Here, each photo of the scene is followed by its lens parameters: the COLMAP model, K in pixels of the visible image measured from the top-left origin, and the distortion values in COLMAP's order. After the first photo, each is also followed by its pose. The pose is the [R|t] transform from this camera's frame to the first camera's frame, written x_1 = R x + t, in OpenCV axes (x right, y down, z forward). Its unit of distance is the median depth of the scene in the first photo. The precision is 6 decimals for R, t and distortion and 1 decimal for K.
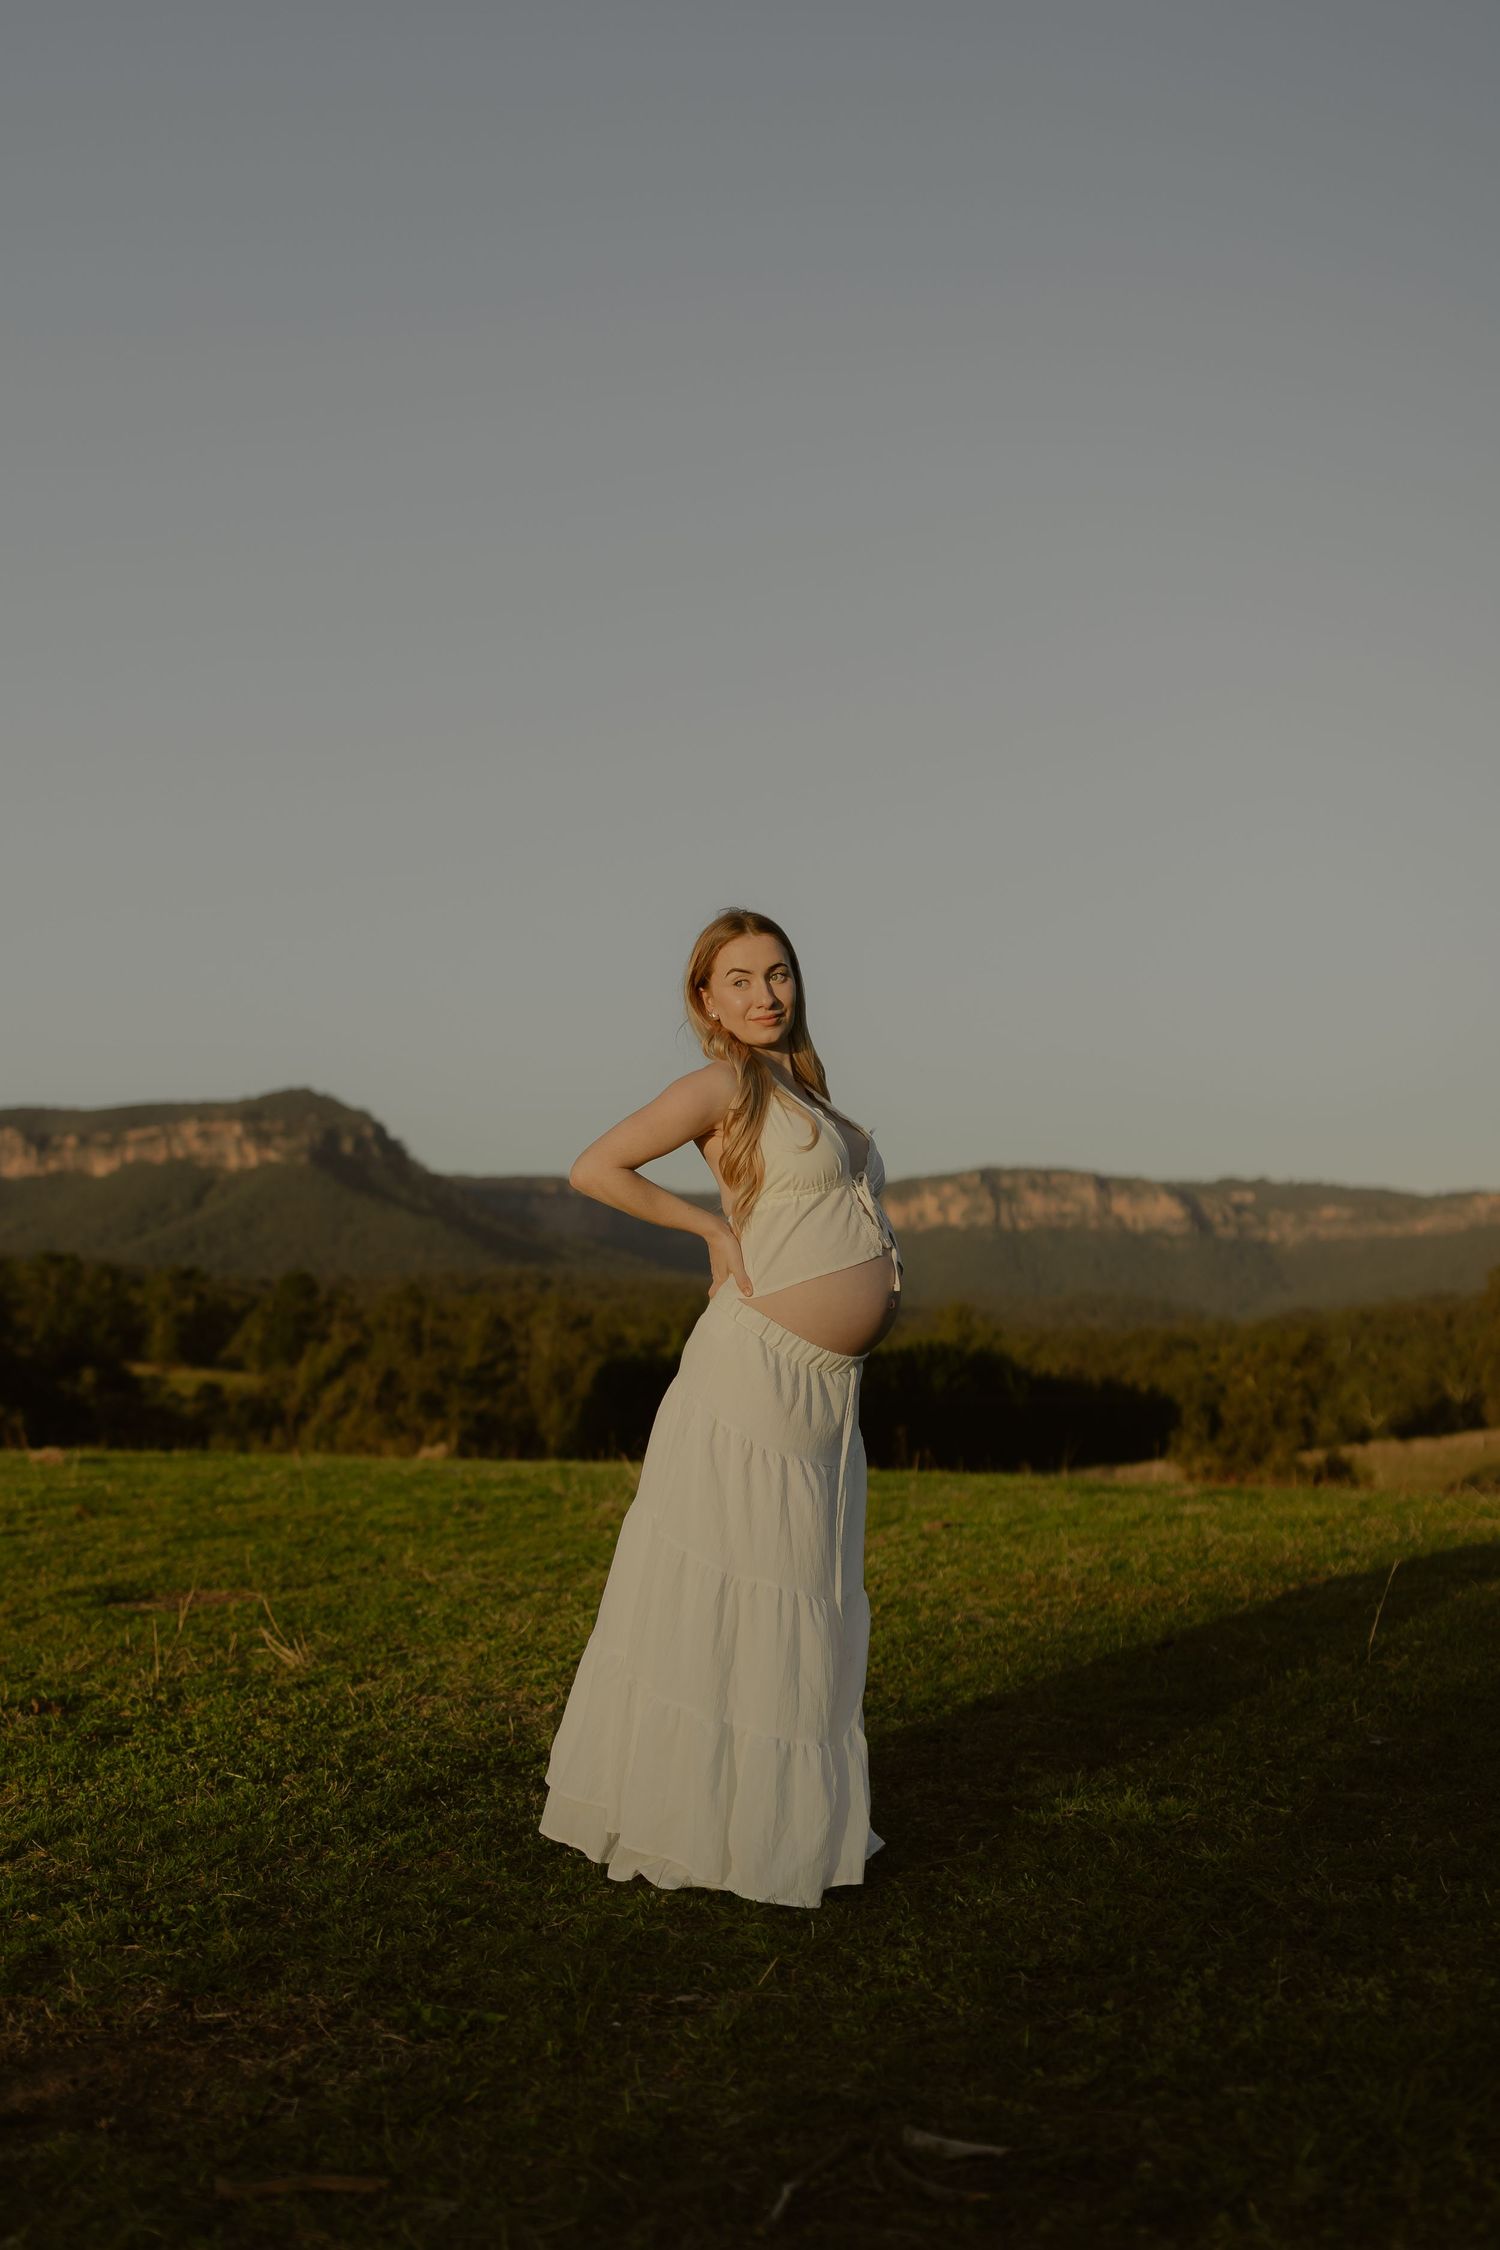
lens RADIAL K [[2235.3, 0, 697.9], [0, 2235.3, 1070.9], [0, 0, 1]] dist [0.015203, 0.000000]
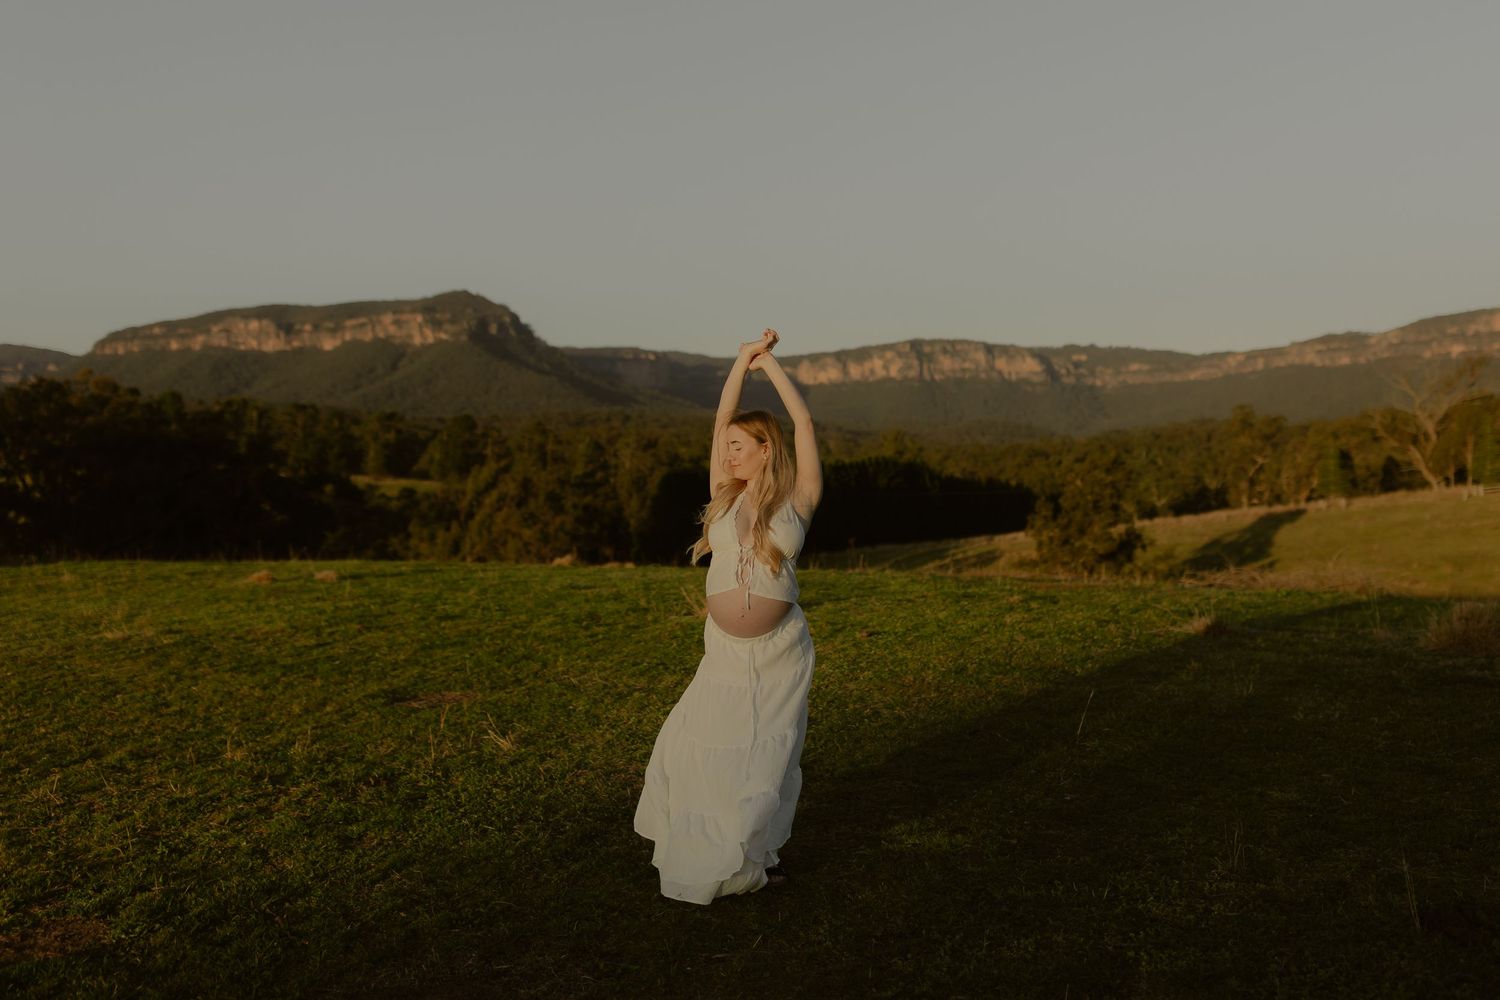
lens RADIAL K [[1490.2, 0, 791.1], [0, 1490.2, 404.6], [0, 0, 1]] dist [0.015203, 0.000000]
pose [[0.999007, -0.011446, 0.043052, 0.002395], [0.007305, 0.995438, 0.095125, -0.086134], [-0.043945, -0.094716, 0.994534, -0.133709]]
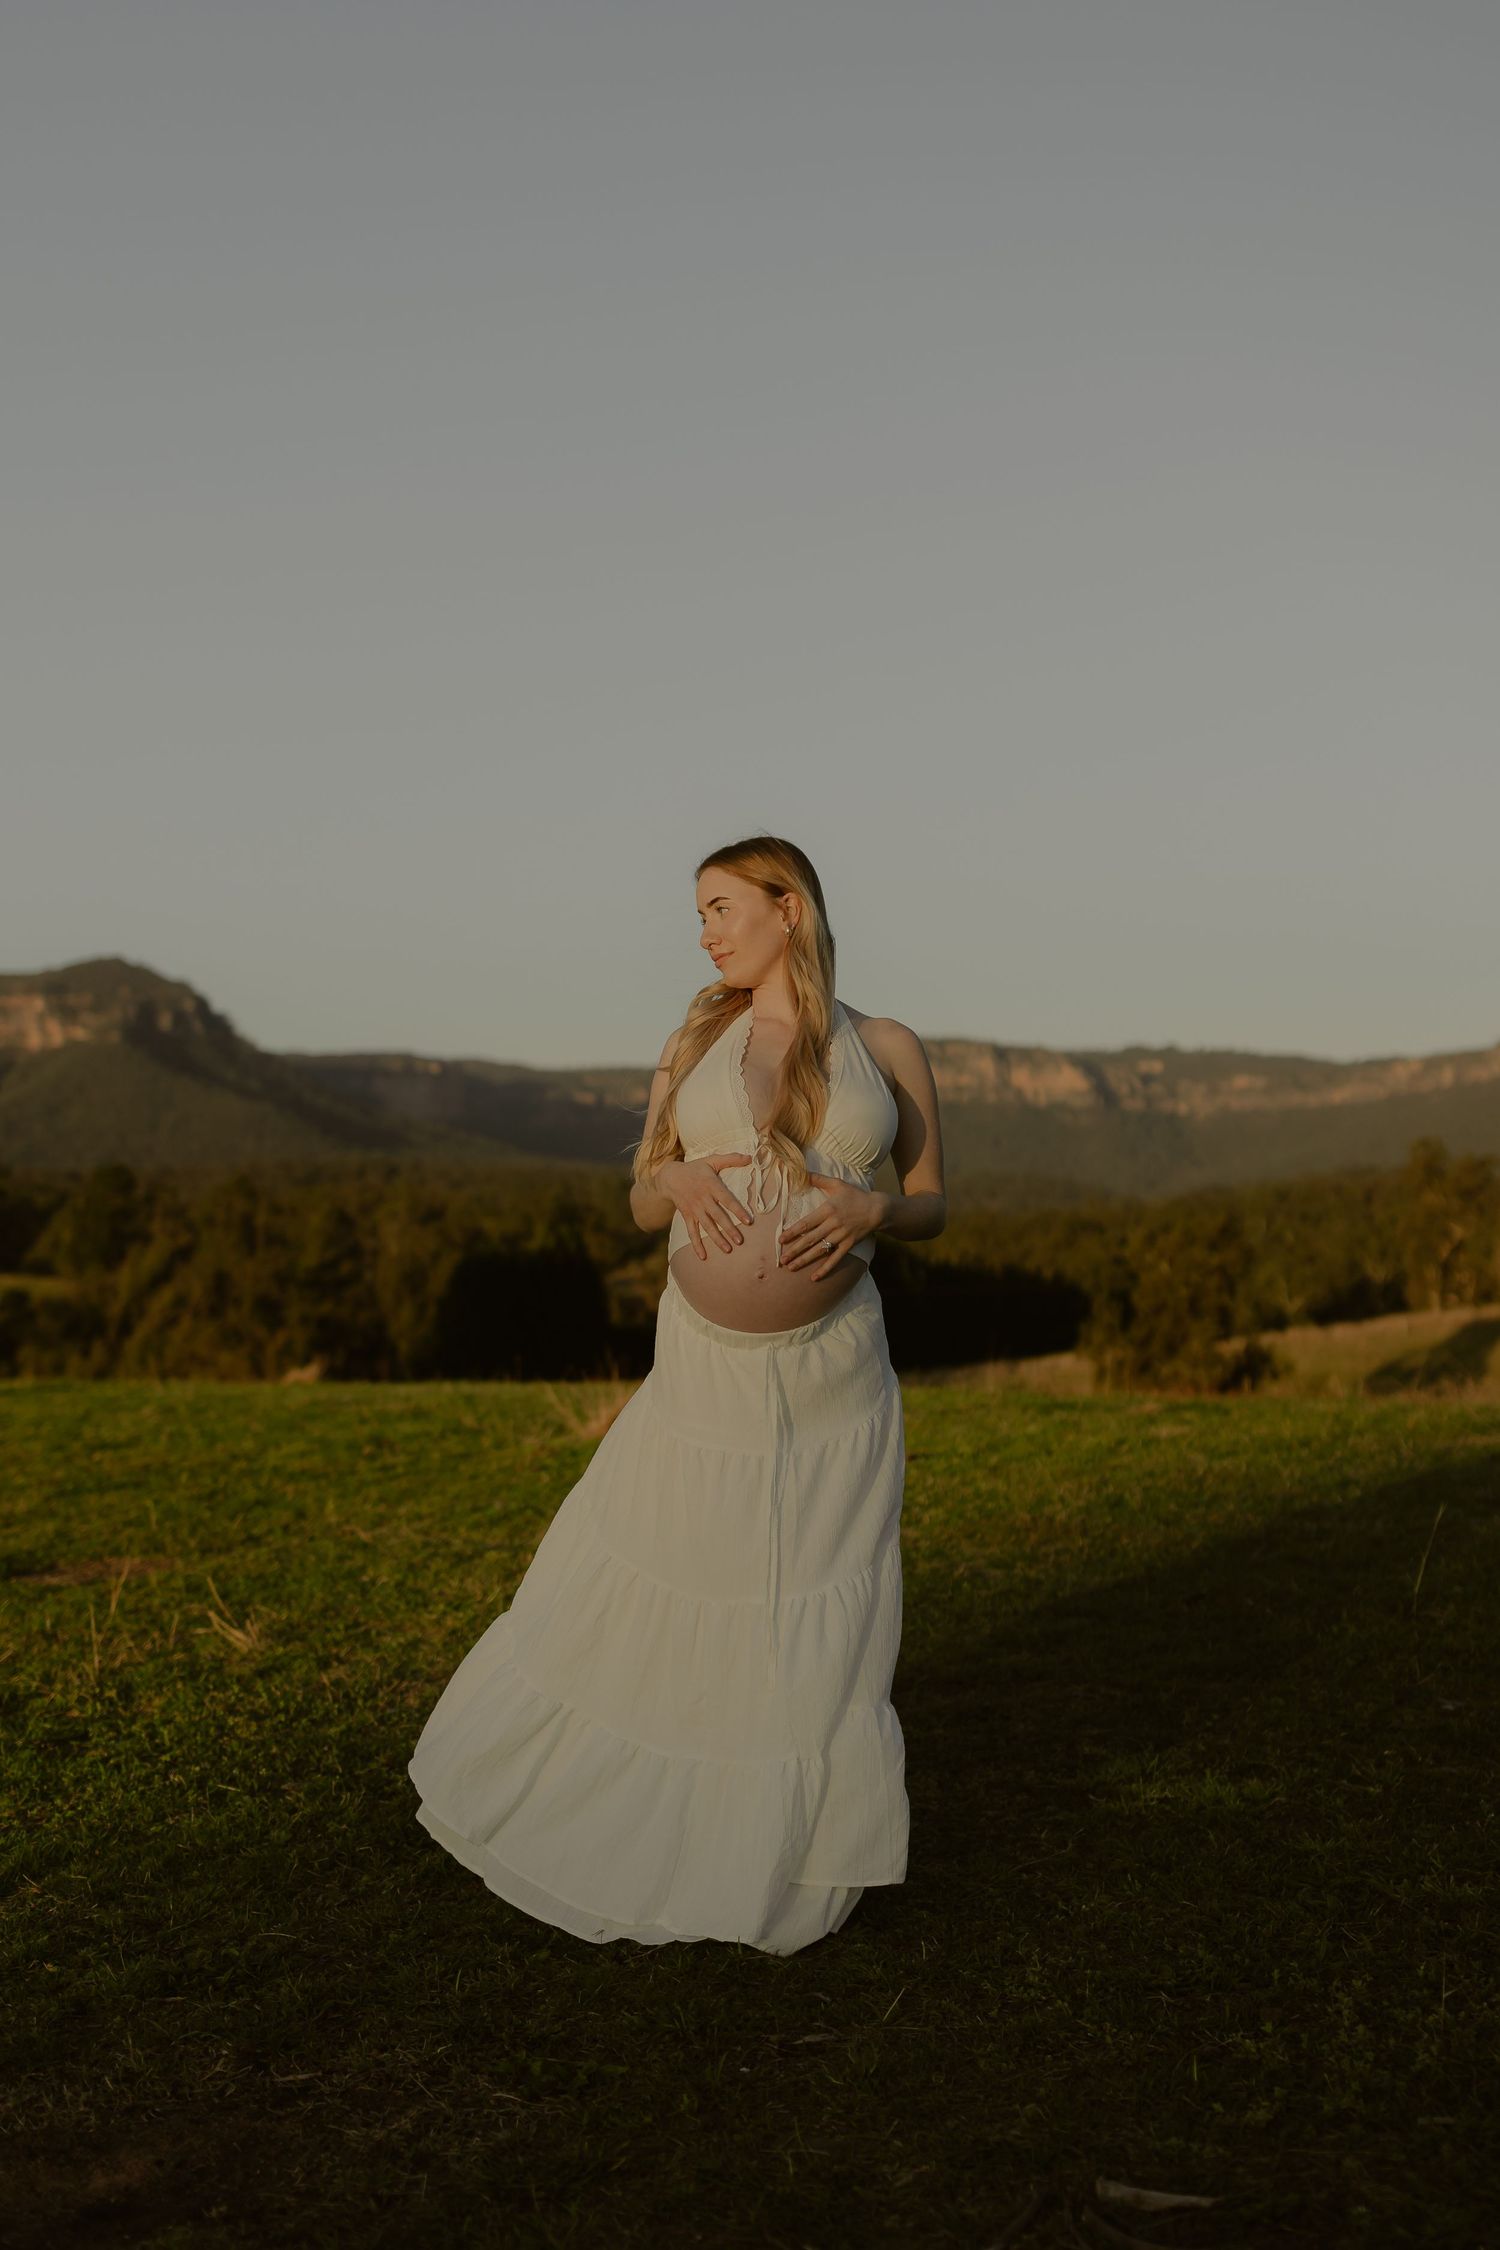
lens RADIAL K [[2461.2, 0, 773.8], [0, 2461.2, 1013.3], [0, 0, 1]] dist [0.012209, 0.000000]
pose [[0.995809, -0.010160, 0.090888, -0.036653], [0.007059, 0.999384, 0.034375, -0.016071], [-0.091181, -0.033589, 0.995268, -0.002716]]
